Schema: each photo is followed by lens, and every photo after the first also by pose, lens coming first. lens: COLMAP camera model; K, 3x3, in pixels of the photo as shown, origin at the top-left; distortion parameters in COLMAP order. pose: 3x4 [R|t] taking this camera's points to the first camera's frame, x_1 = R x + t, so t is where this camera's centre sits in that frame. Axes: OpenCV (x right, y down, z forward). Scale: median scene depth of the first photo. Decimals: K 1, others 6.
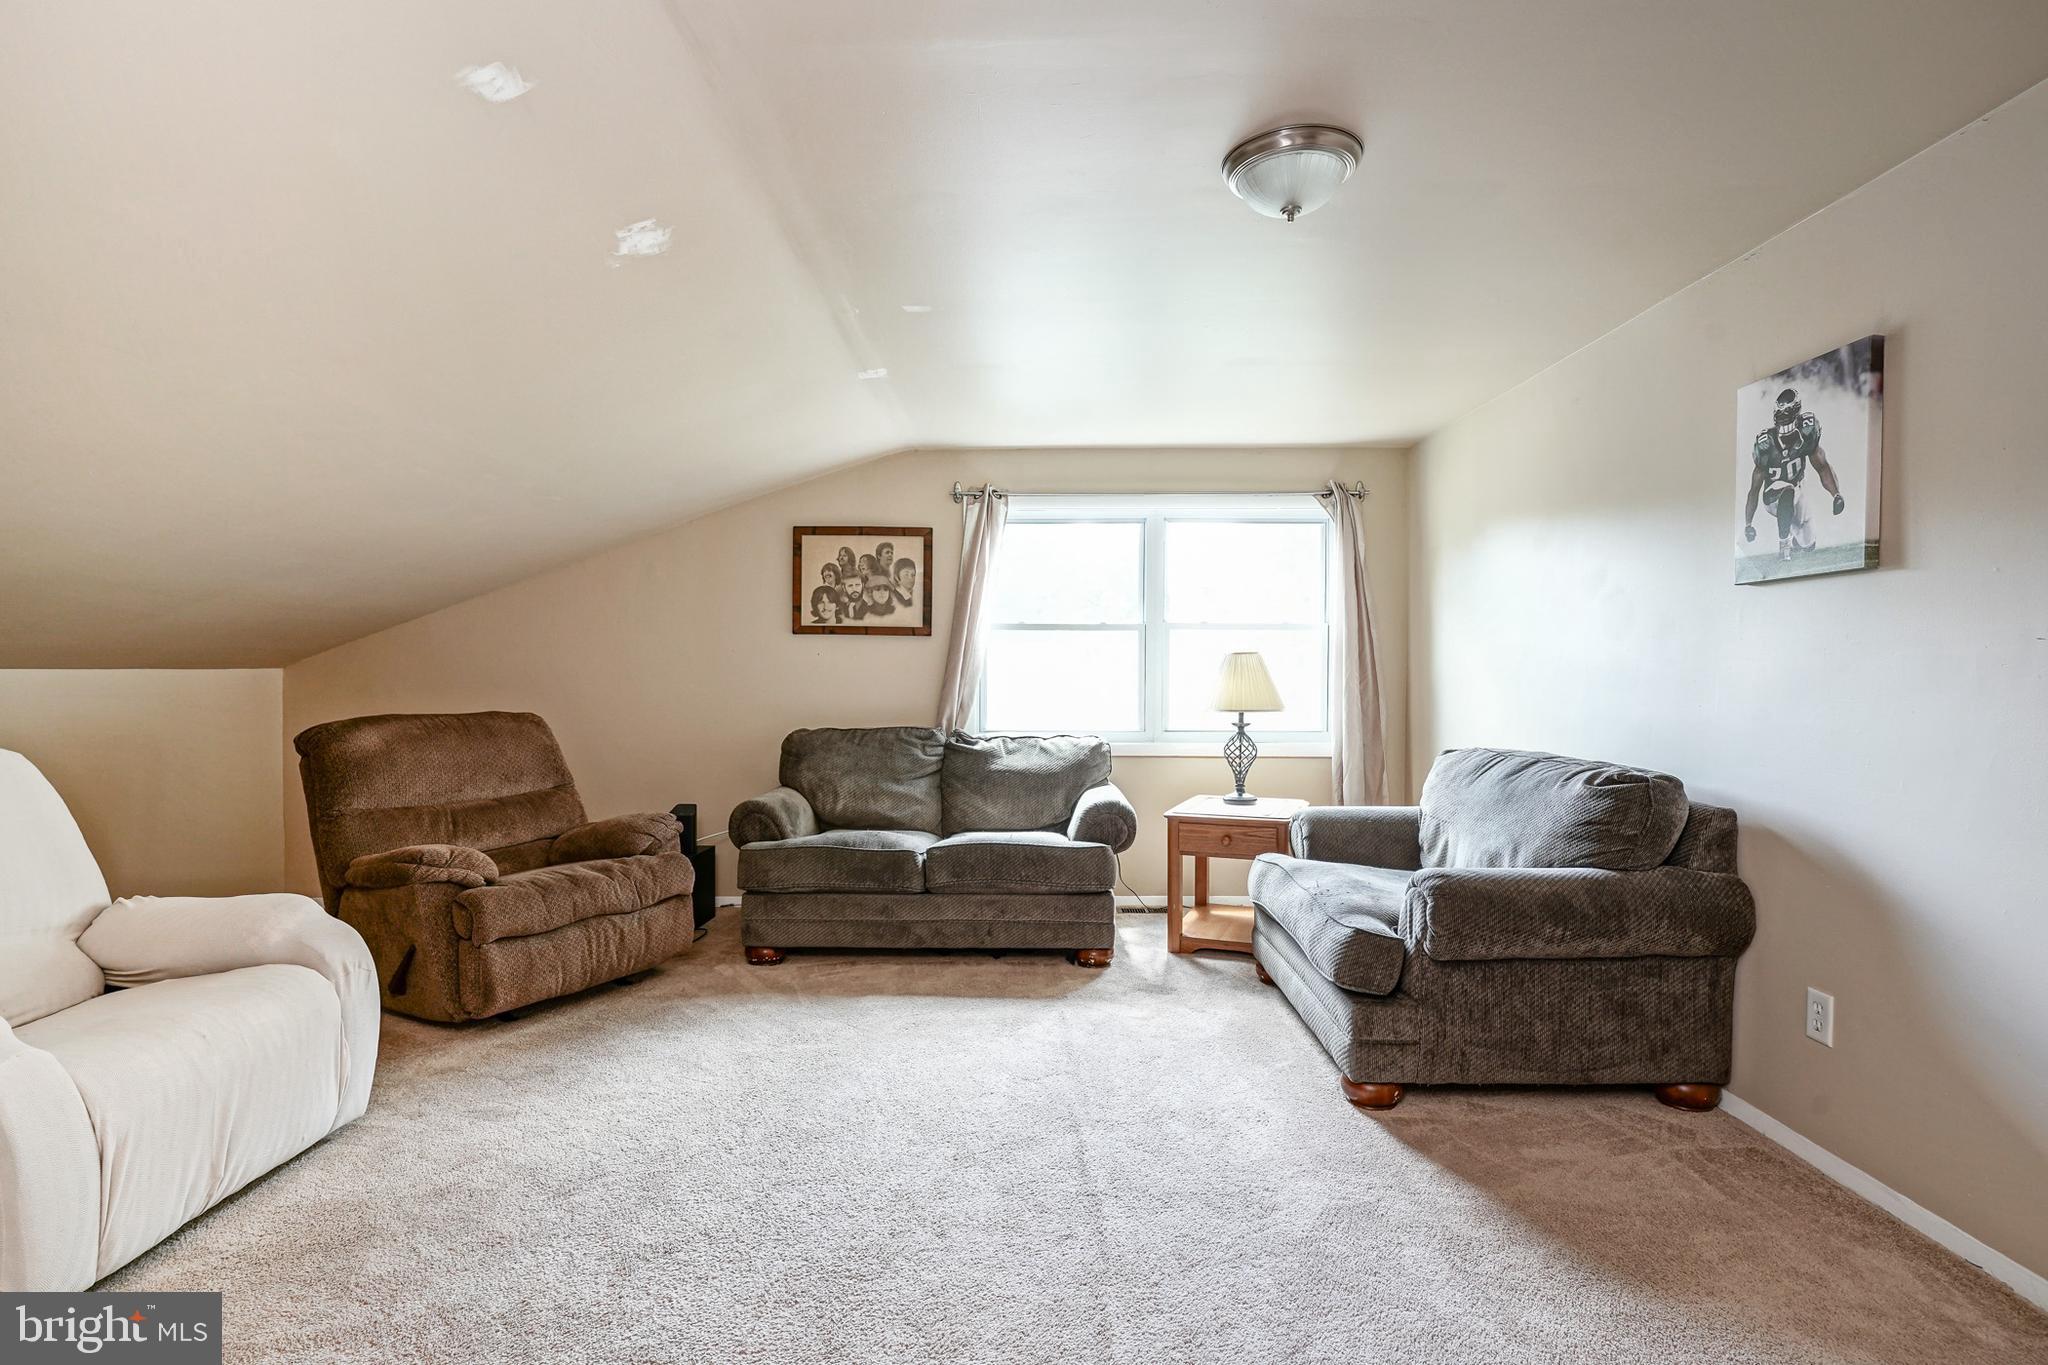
lens RADIAL K [[1044.7, 0, 976.5], [0, 1044.7, 697.1], [0, 0, 1]] dist [-0.004902, 0.001492]
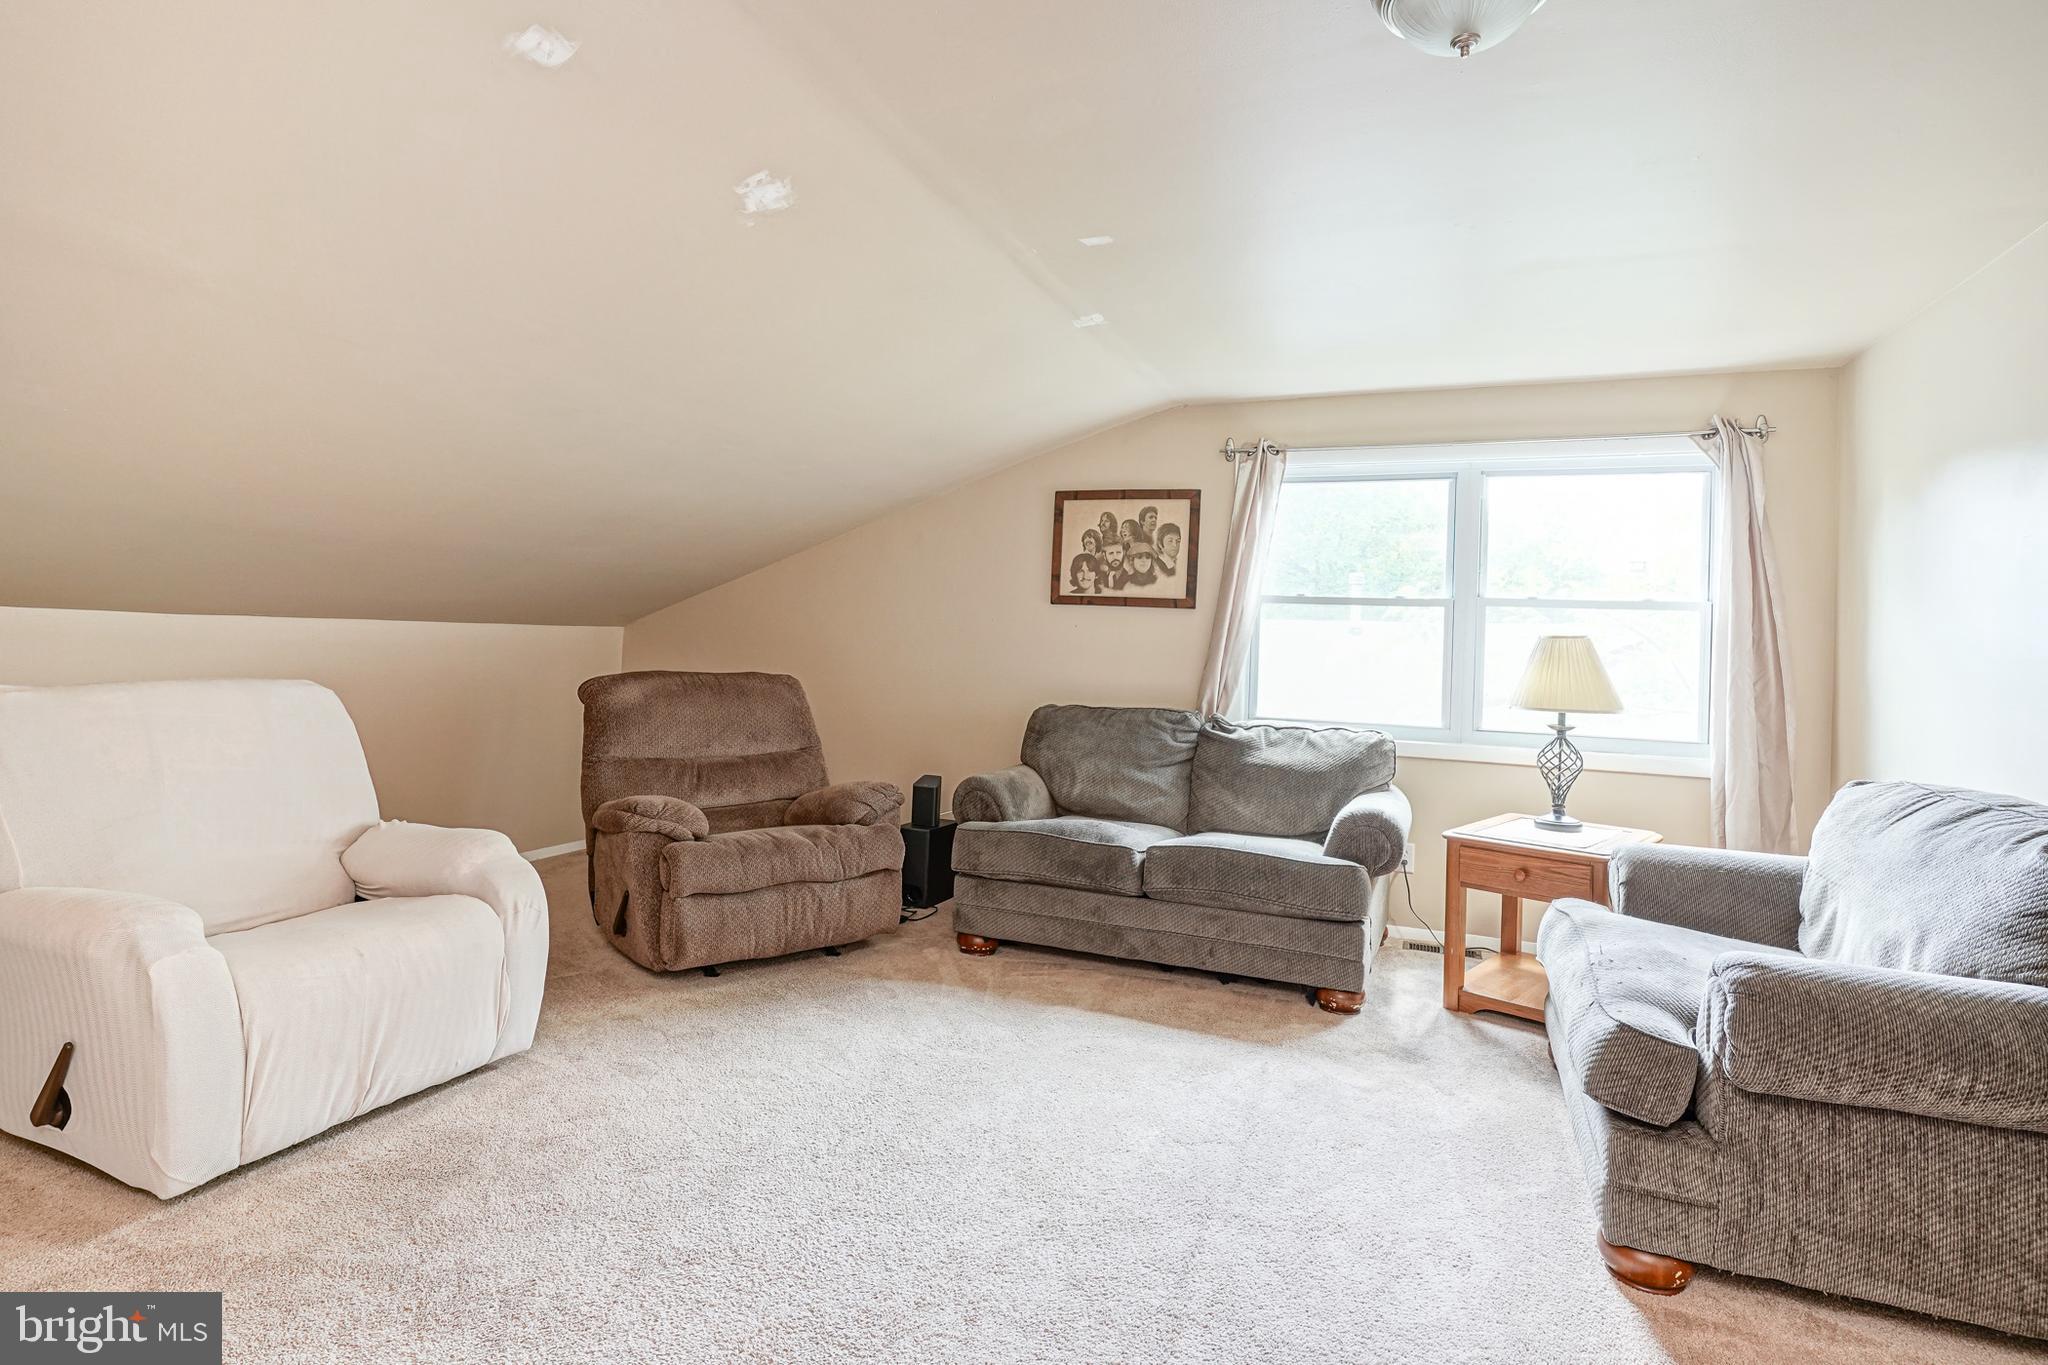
lens RADIAL K [[1055.2, 0, 991.7], [0, 1055.2, 621.9], [0, 0, 1]] dist [-0.008850, 0.005827]
pose [[0.929838, 0.023329, -0.367229, 0.157708], [-0.041184, 0.998316, -0.040860, -0.003497], [0.365657, 0.053117, 0.929233, 0.113310]]
